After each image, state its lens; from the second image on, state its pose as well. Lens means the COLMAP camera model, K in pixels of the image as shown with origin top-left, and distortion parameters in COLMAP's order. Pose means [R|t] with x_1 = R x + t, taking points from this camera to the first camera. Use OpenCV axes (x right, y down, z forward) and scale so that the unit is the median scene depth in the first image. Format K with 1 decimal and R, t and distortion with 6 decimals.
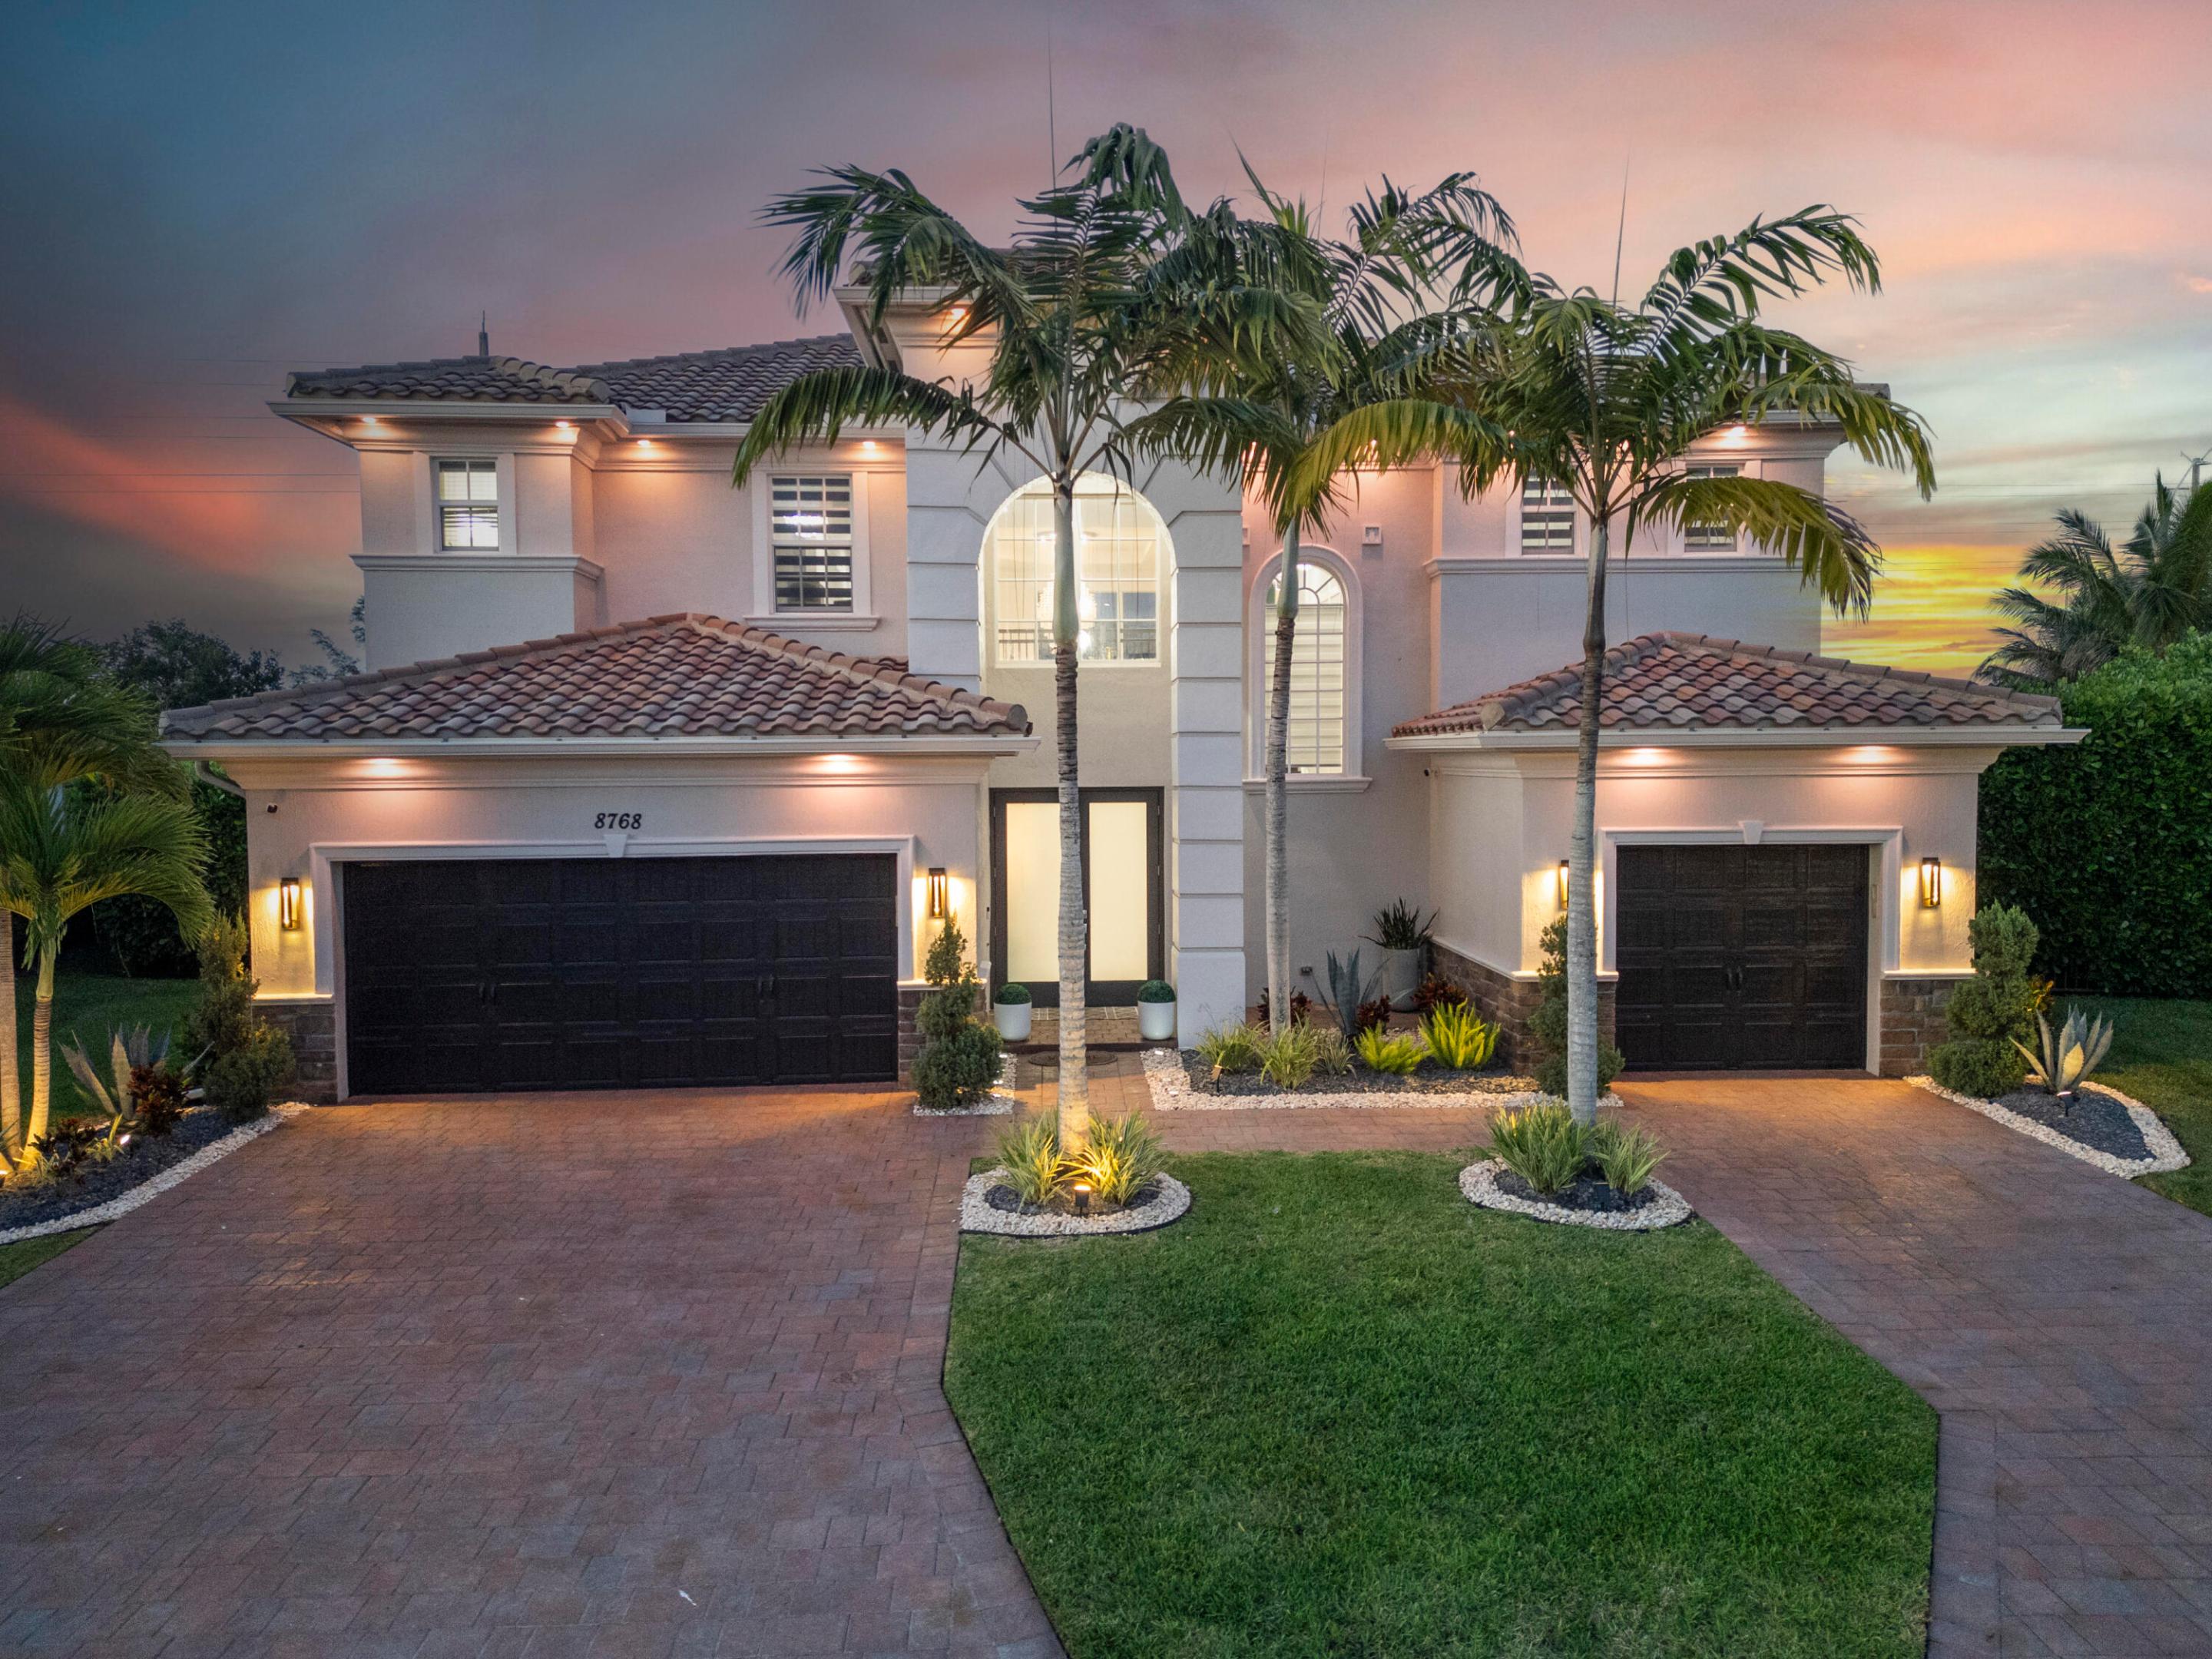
lens RADIAL K [[1583.3, 0, 1097.7], [0, 1583.3, 824.1], [0, 0, 1]] dist [0.077802, -0.061660]
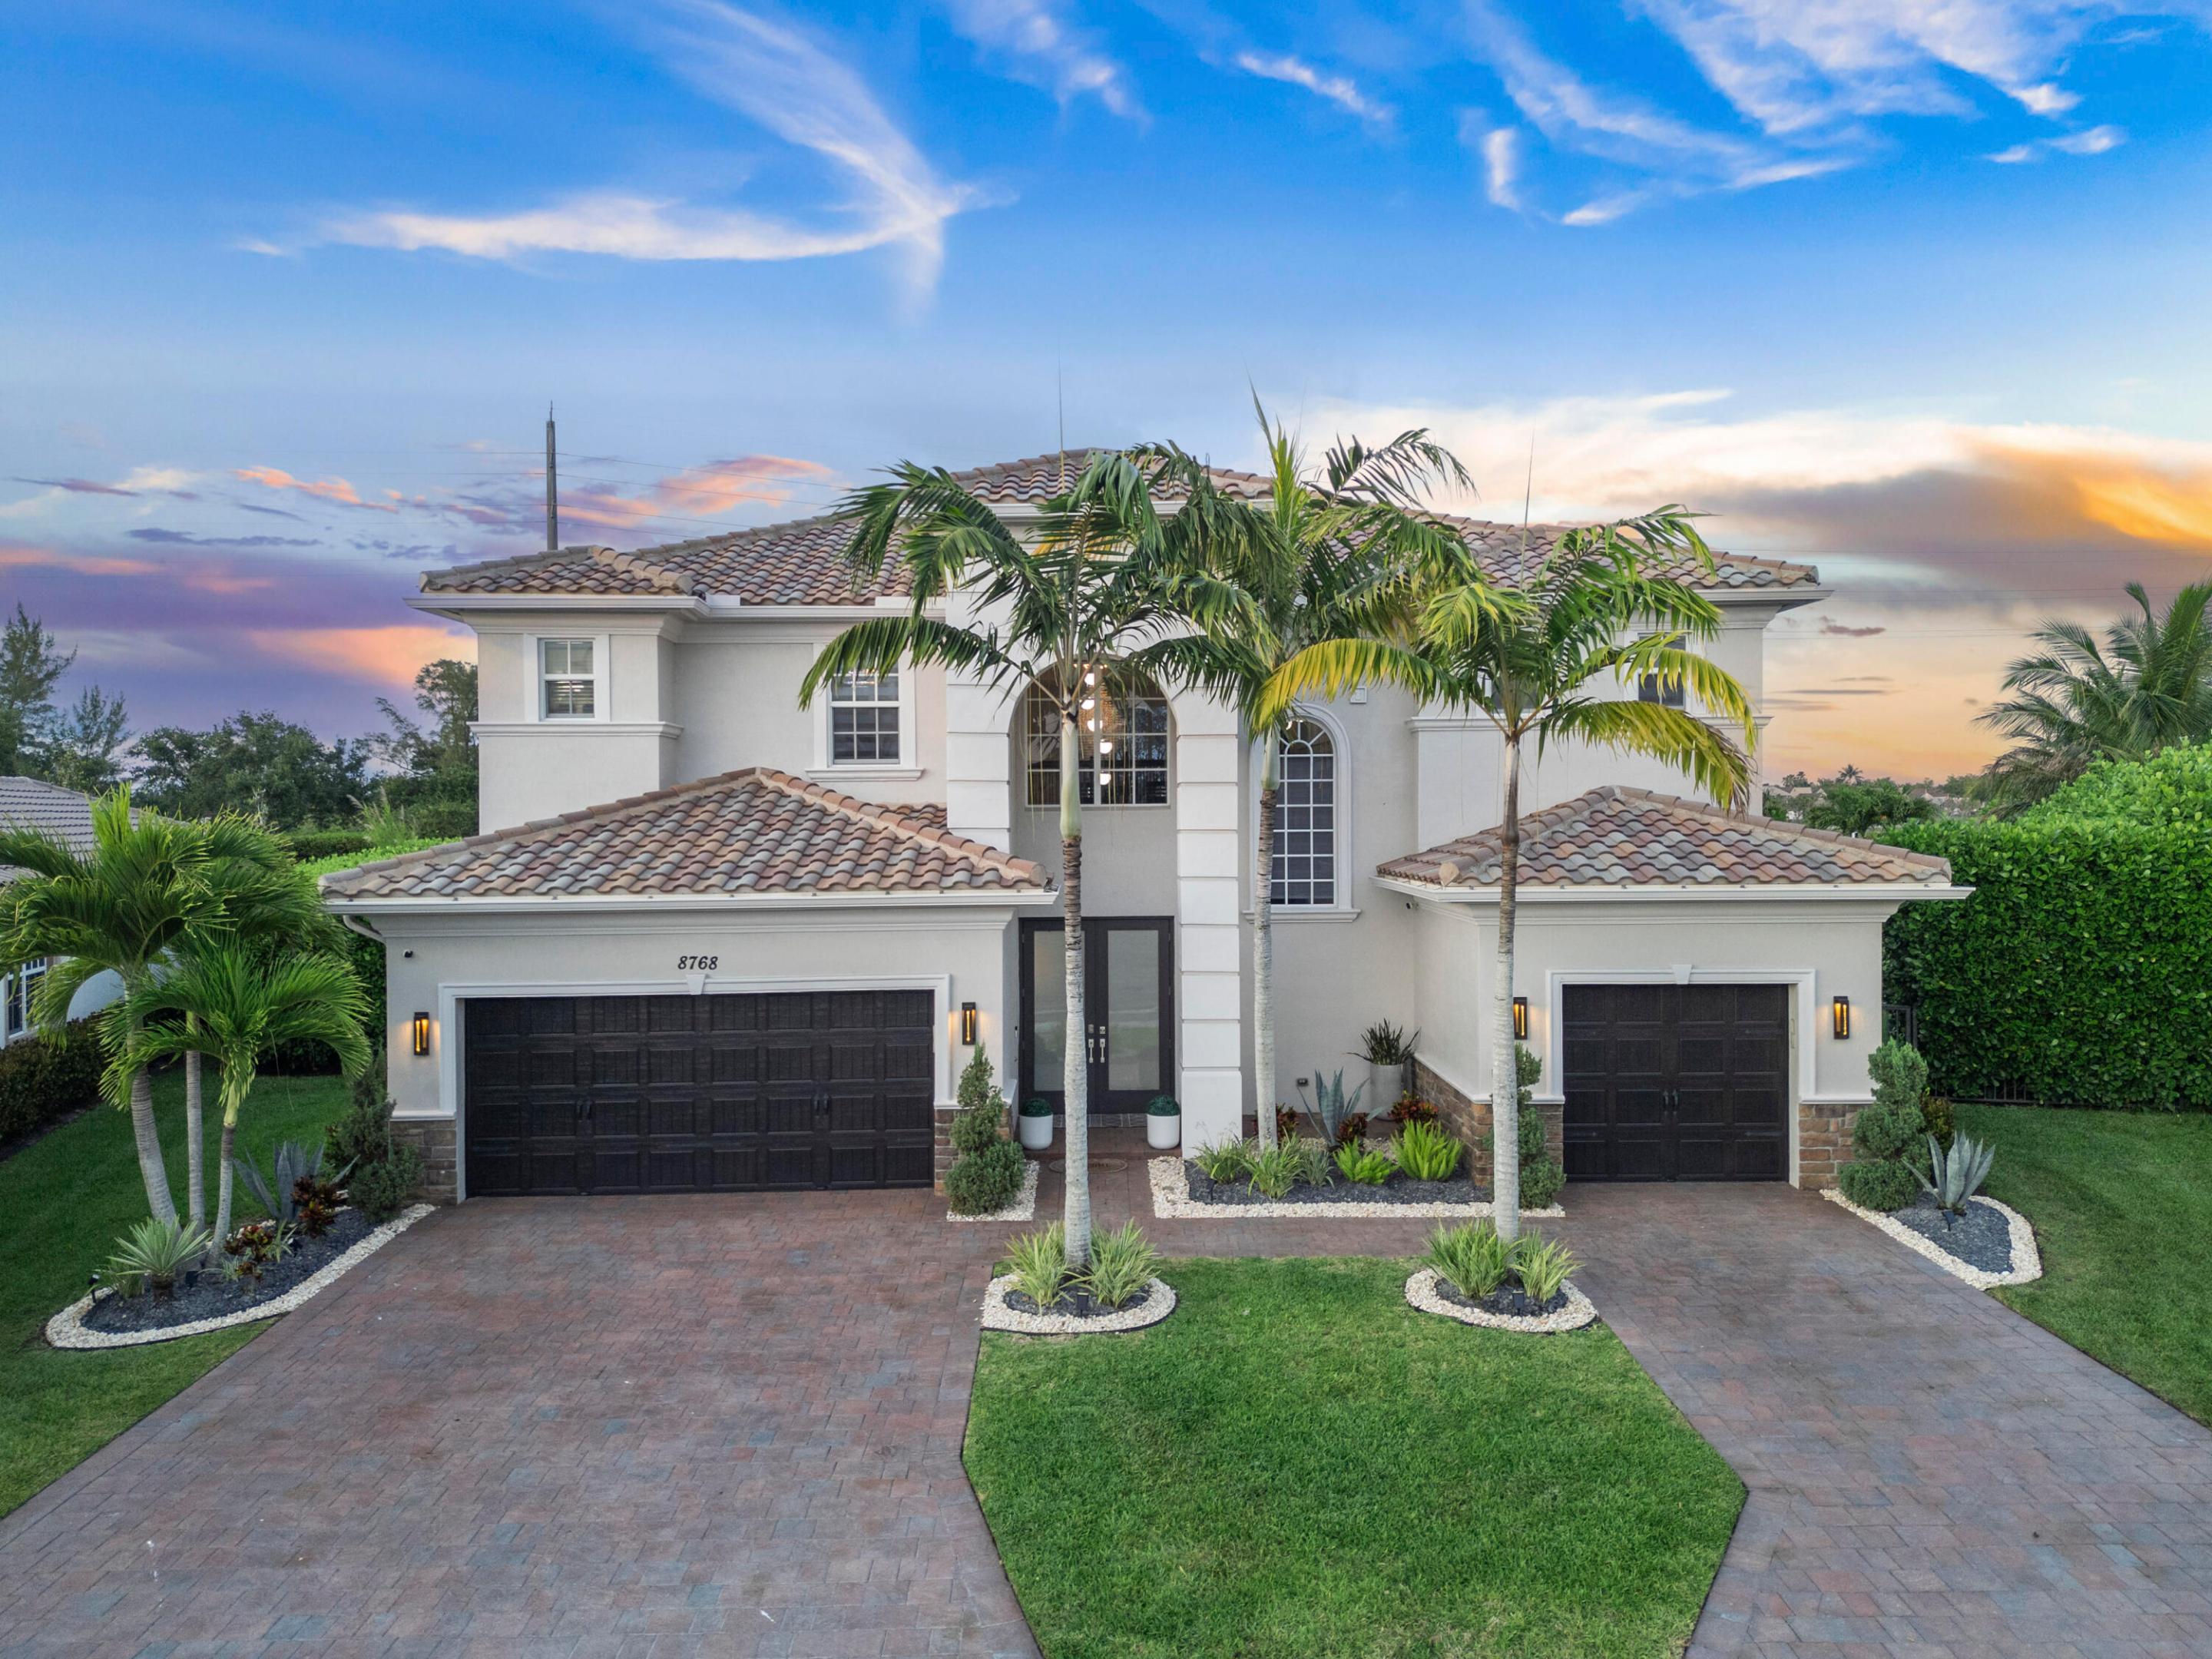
lens RADIAL K [[1583.3, 0, 1105.4], [0, 1583.3, 834.2], [0, 0, 1]] dist [0.077802, -0.061660]
pose [[0.999674, 0.002002, -0.025468, 0.031896], [-0.002825, 0.999473, -0.032346, -0.067829], [0.025390, 0.032408, 0.999152, -0.186107]]
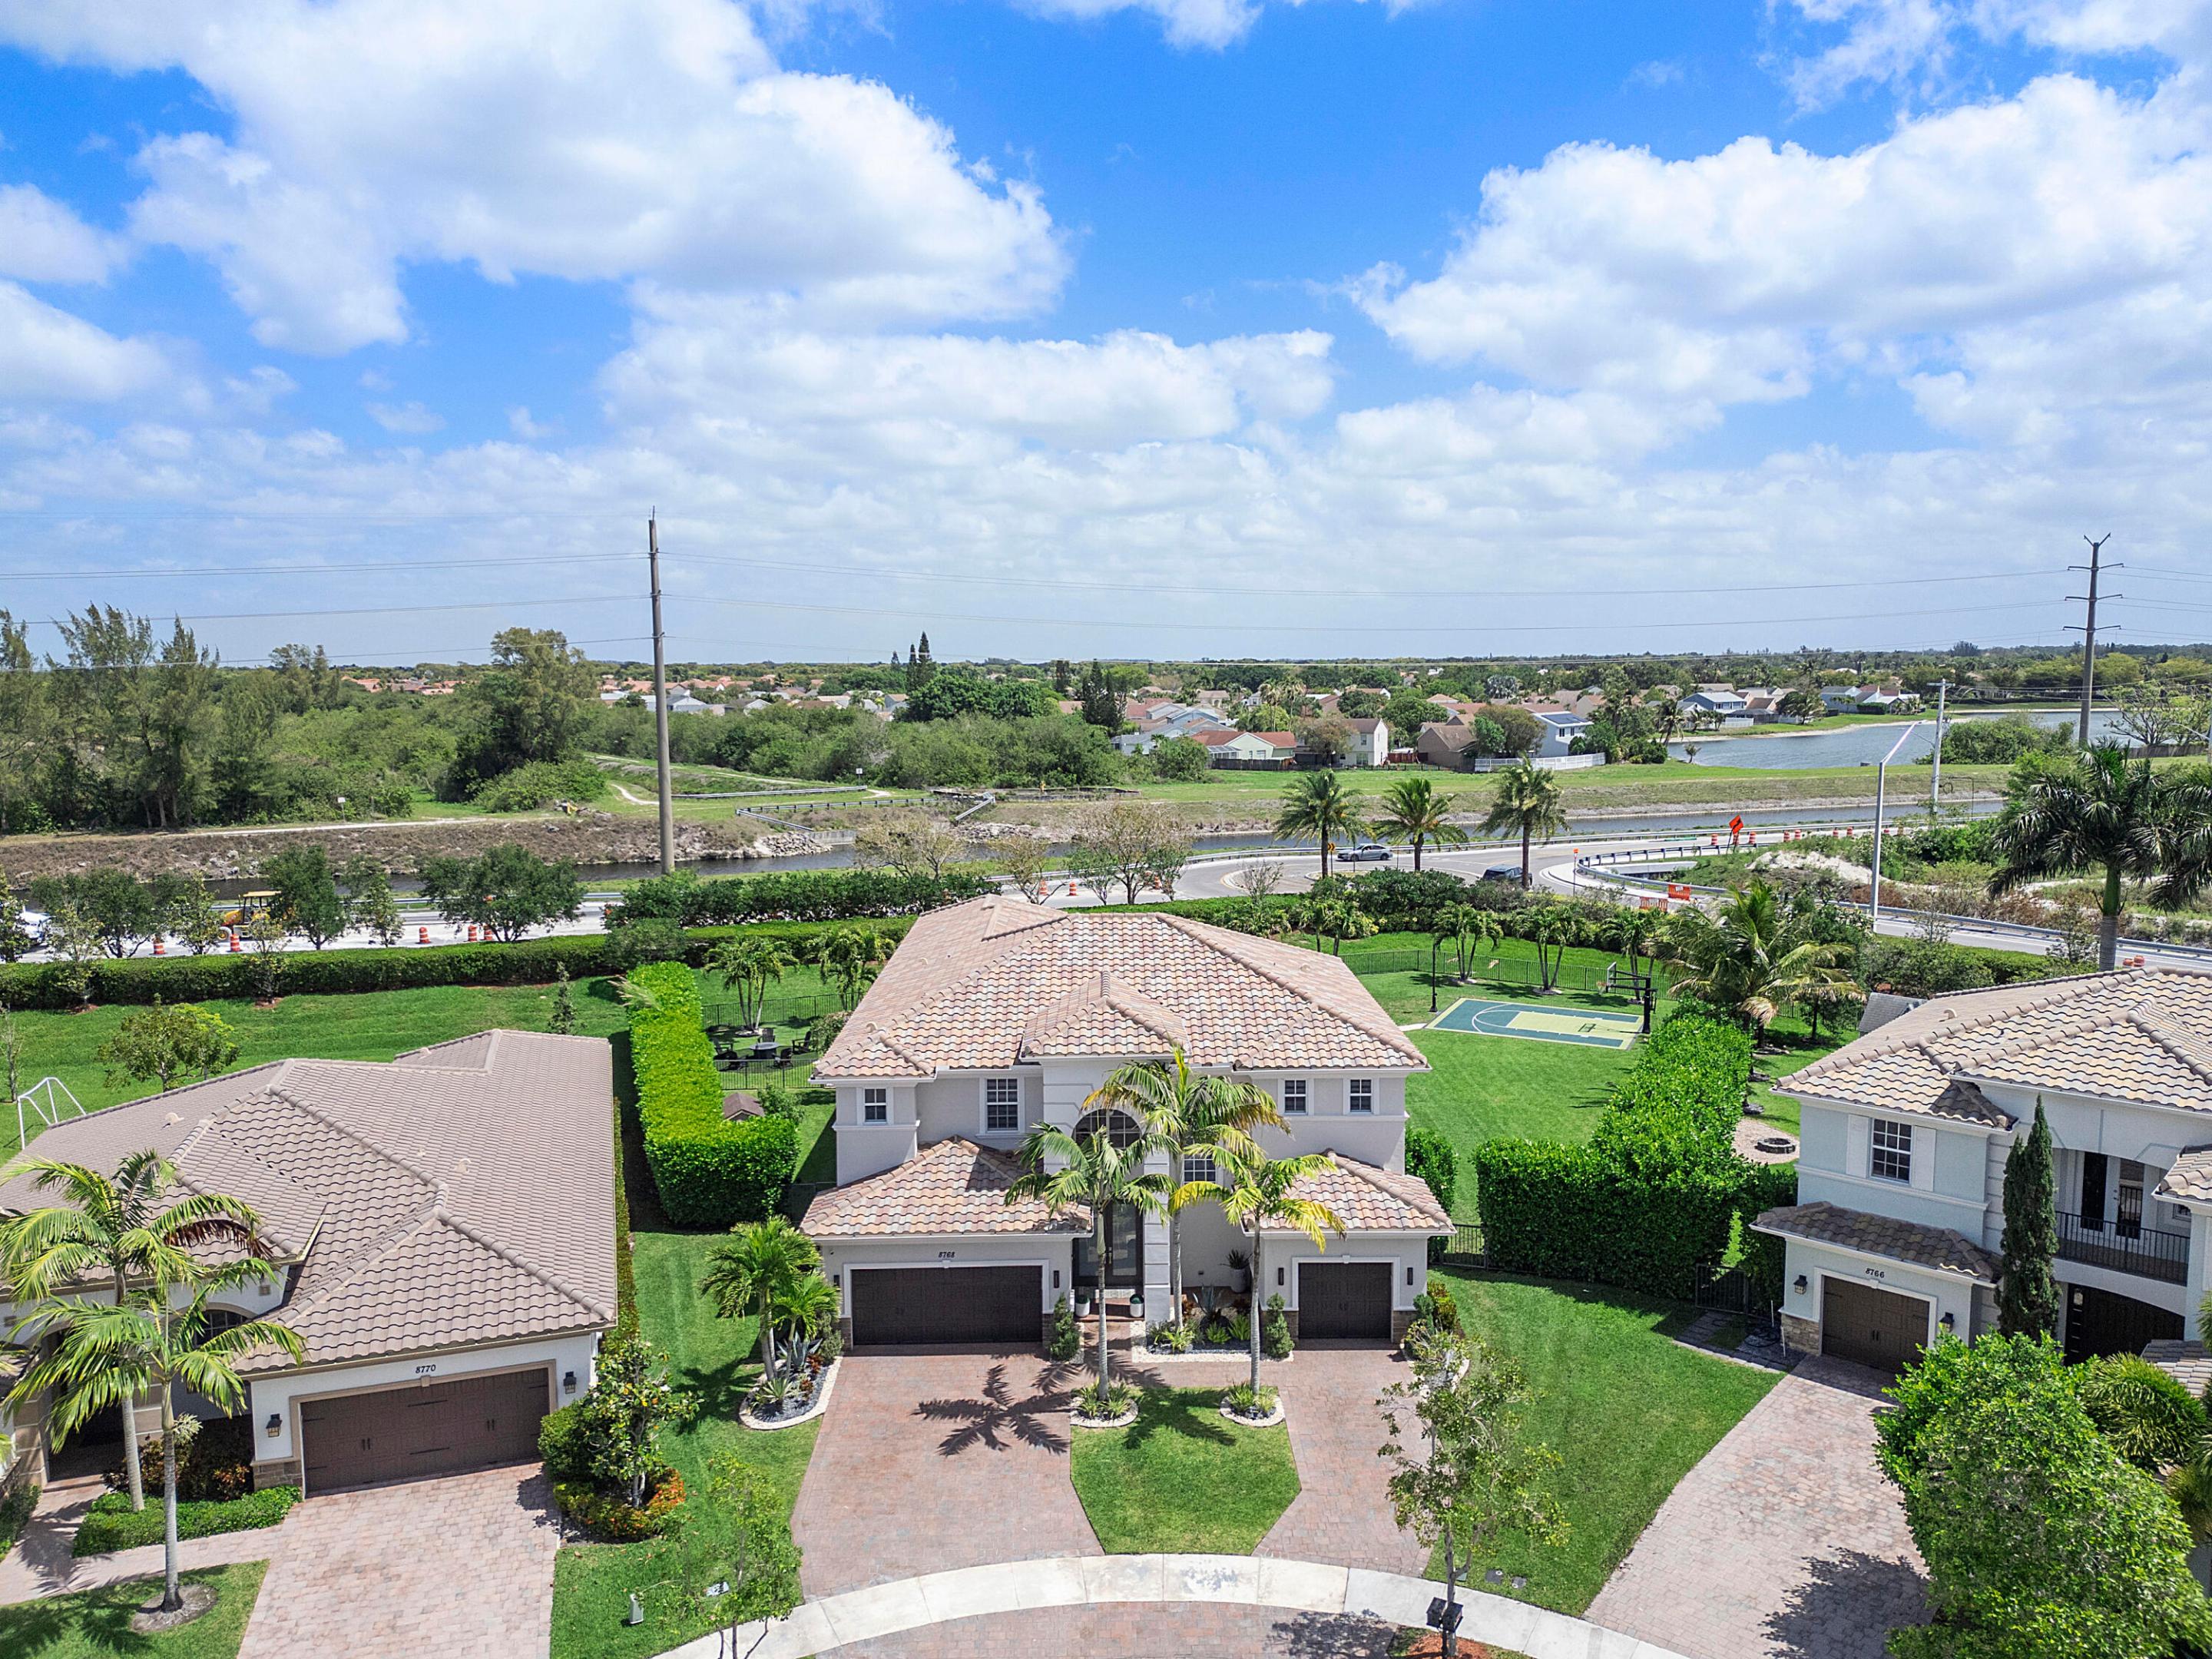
lens RADIAL K [[1583.3, 0, 1116.7], [0, 1583.3, 828.3], [0, 0, 1]] dist [0.077802, -0.061660]
pose [[0.999861, 0.008850, -0.014125, 0.045658], [-0.008042, 0.998383, 0.056273, -1.058587], [0.014600, -0.056152, 0.998315, -2.061970]]
